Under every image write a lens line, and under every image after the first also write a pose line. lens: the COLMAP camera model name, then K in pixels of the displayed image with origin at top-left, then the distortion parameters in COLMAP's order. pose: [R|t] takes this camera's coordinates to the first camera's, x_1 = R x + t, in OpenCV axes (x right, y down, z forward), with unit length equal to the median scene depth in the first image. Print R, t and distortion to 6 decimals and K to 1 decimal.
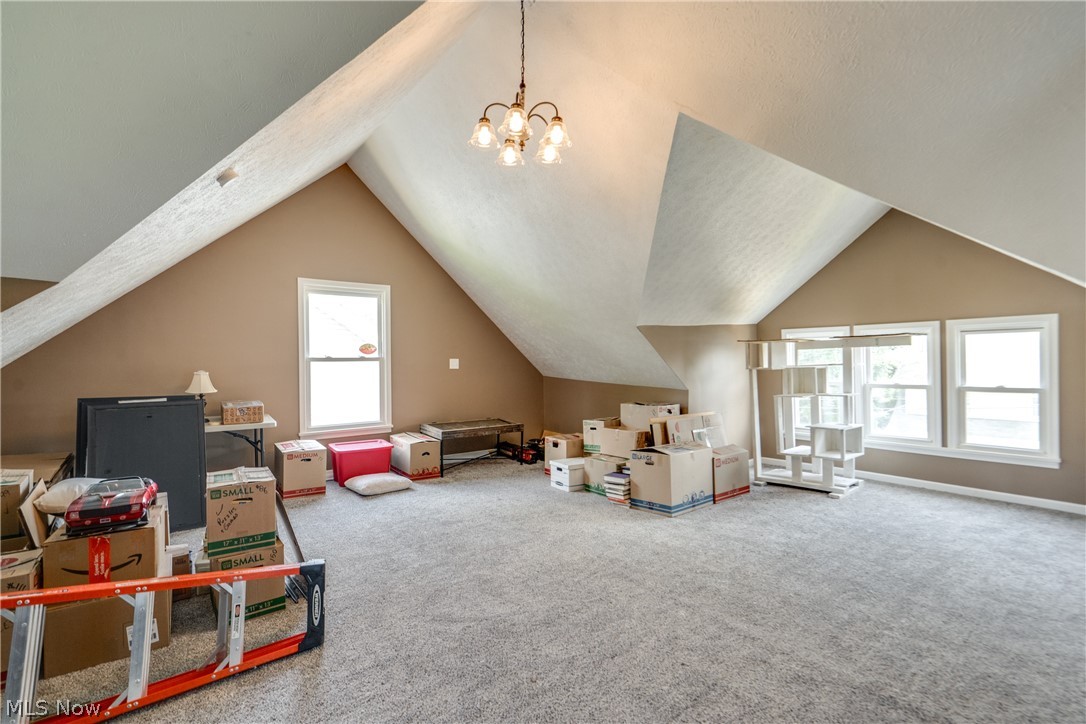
lens RADIAL K [[497.5, 0, 543.0], [0, 497.5, 359.8], [0, 0, 1]] dist [-0.004789, 0.002032]
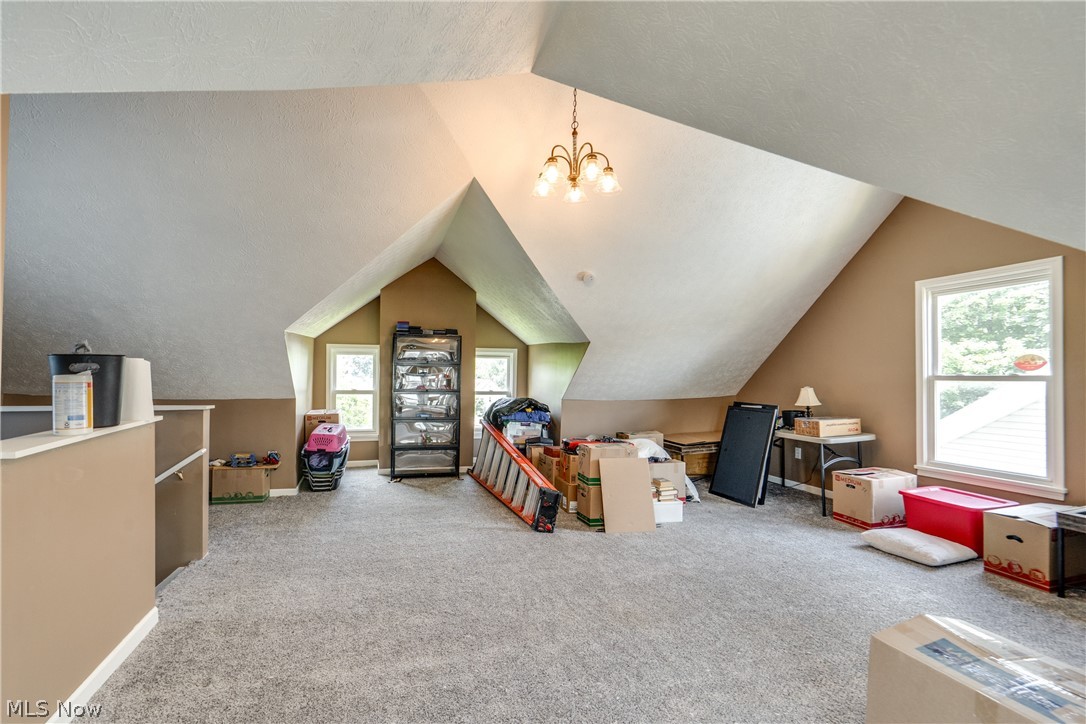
lens RADIAL K [[497.5, 0, 543.6], [0, 497.5, 365.0], [0, 0, 1]] dist [-0.004789, 0.002032]
pose [[-0.316269, -0.007863, -0.948637, 0.509441], [0.002524, 0.999955, -0.009130, -0.015484], [0.948666, -0.005282, -0.316235, 0.652264]]
